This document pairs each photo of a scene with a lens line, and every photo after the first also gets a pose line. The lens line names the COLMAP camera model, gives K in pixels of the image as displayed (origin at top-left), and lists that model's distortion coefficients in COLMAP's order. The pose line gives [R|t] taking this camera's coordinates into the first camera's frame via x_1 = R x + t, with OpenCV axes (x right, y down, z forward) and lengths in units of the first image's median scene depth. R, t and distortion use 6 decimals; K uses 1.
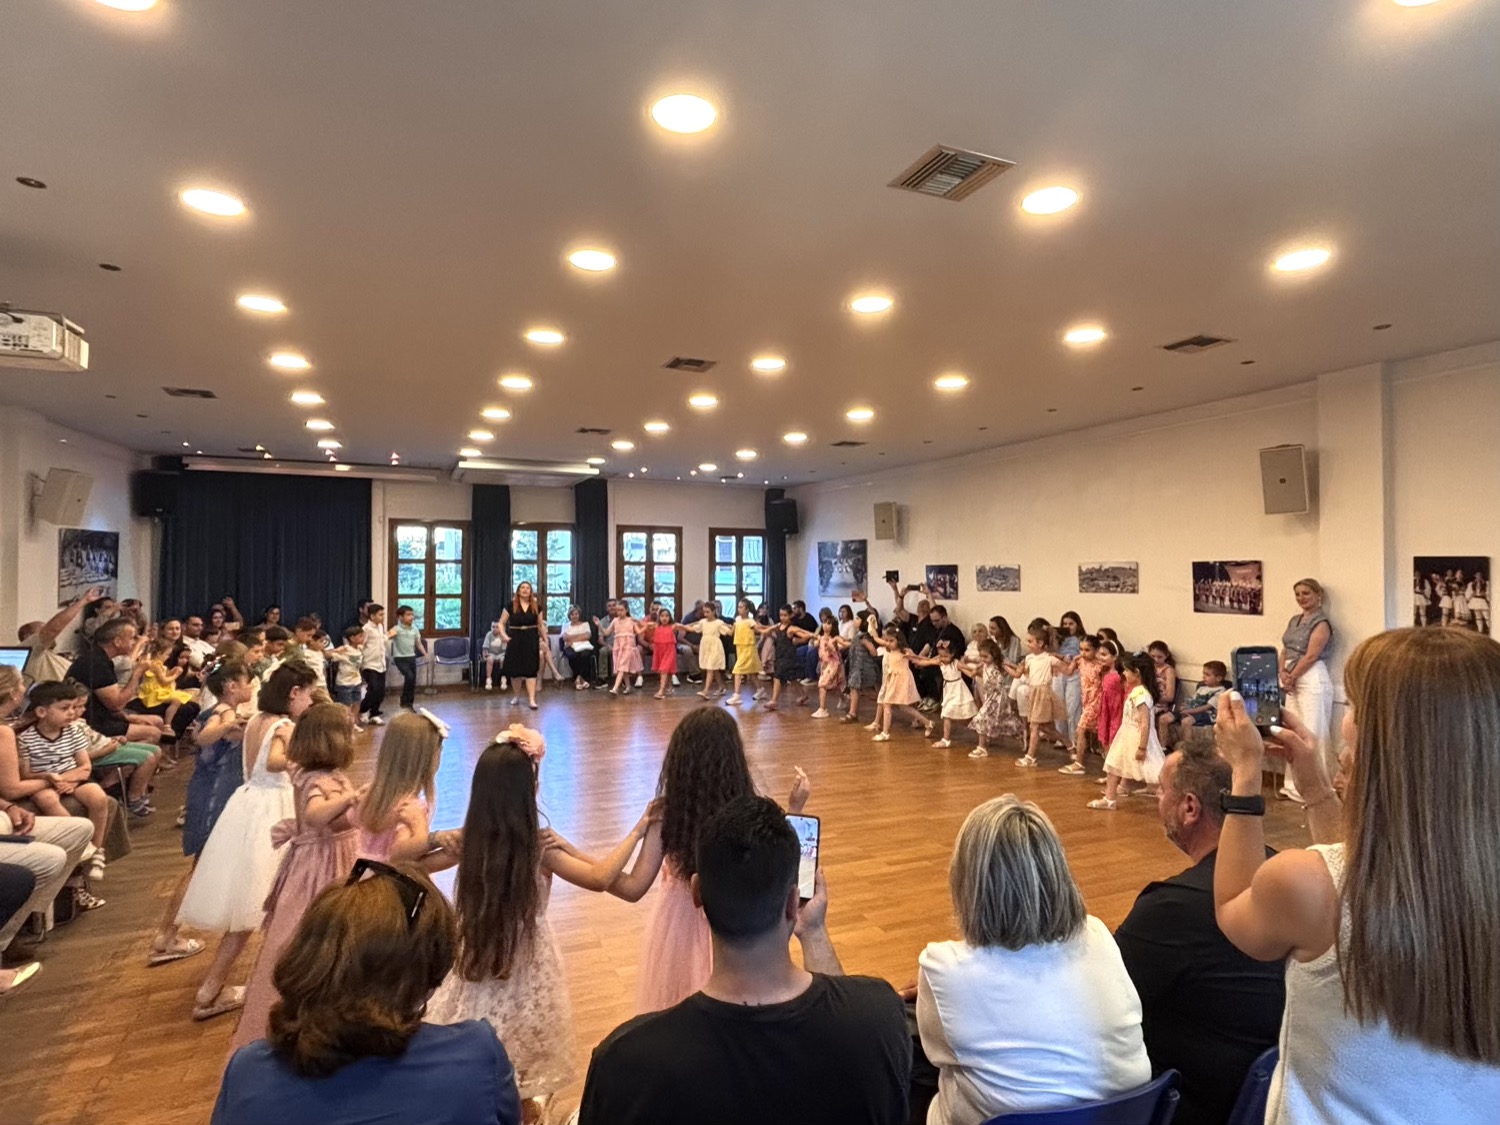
lens RADIAL K [[832.9, 0, 741.7], [0, 832.9, 559.2], [0, 0, 1]] dist [0.012424, -0.006684]
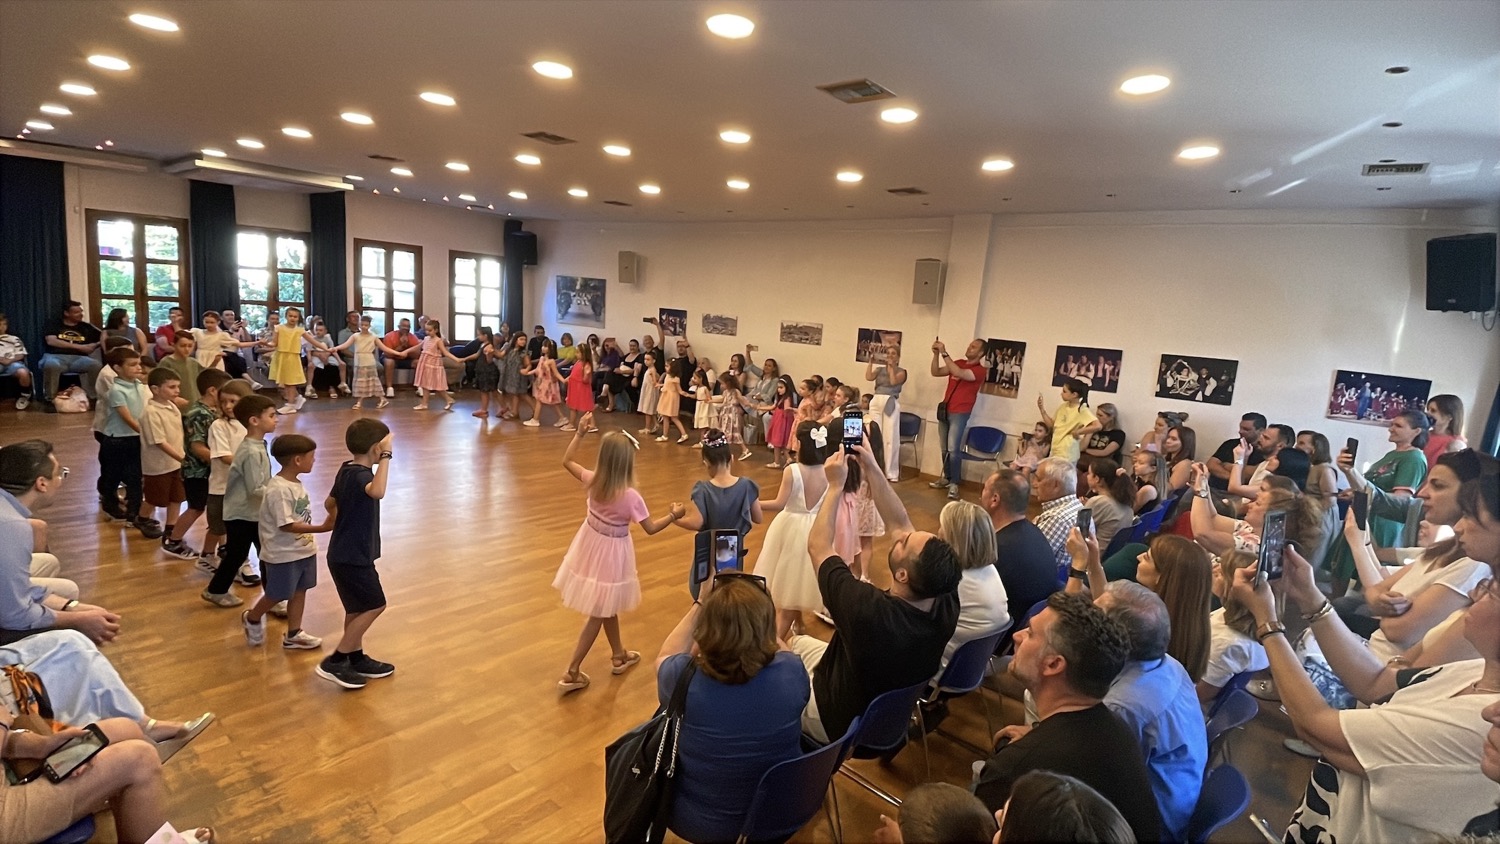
lens RADIAL K [[708.7, 0, 760.3], [0, 708.7, 420.6], [0, 0, 1]] dist [0.040388, -0.038936]
pose [[0.890345, 0.001847, 0.455282, -0.147680], [-0.090369, 0.980812, 0.172745, -0.026866], [-0.446227, -0.194946, 0.873428, -0.042739]]
